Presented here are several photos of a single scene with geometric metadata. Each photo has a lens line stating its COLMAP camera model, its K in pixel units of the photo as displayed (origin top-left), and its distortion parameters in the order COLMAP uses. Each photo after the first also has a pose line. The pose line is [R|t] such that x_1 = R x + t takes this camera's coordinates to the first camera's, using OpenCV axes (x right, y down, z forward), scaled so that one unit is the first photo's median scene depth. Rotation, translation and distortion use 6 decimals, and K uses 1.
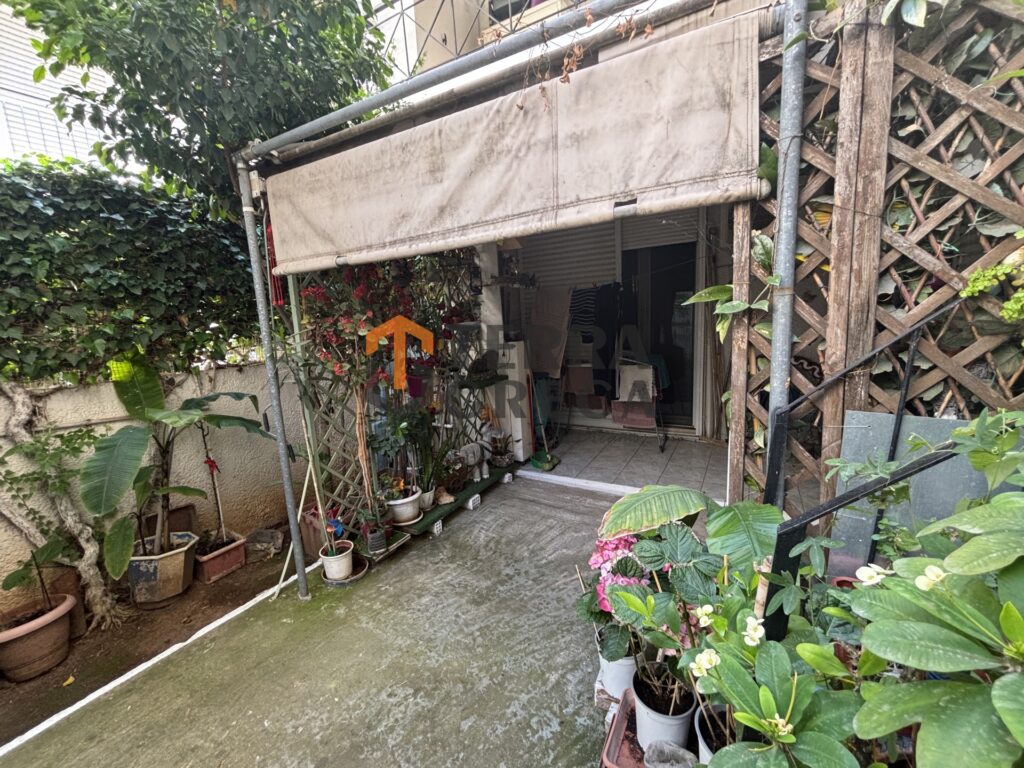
lens RADIAL K [[416.0, 0, 509.0], [0, 416.0, 381.3], [0, 0, 1]] dist [0.003276, -0.000138]
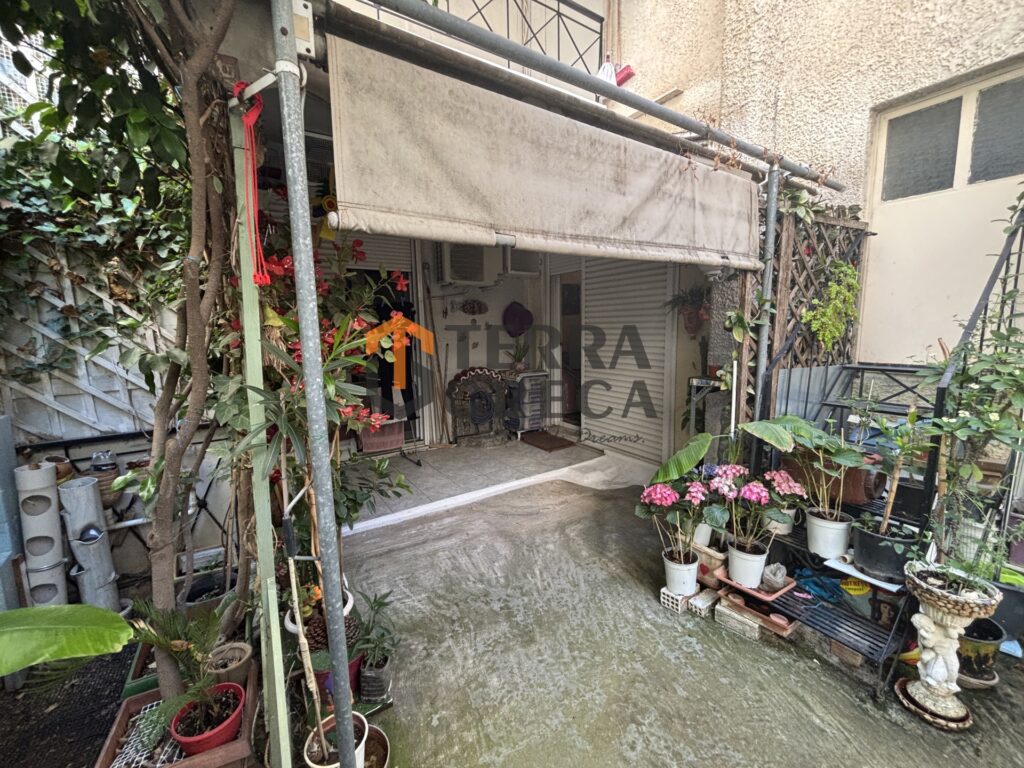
lens RADIAL K [[416.0, 0, 509.0], [0, 416.0, 381.3], [0, 0, 1]] dist [0.003276, -0.000138]
pose [[0.458845, -0.073268, 0.885490, -1.130802], [0.136375, 0.990593, 0.011298, -0.056402], [-0.877988, 0.115574, 0.464520, 0.734974]]
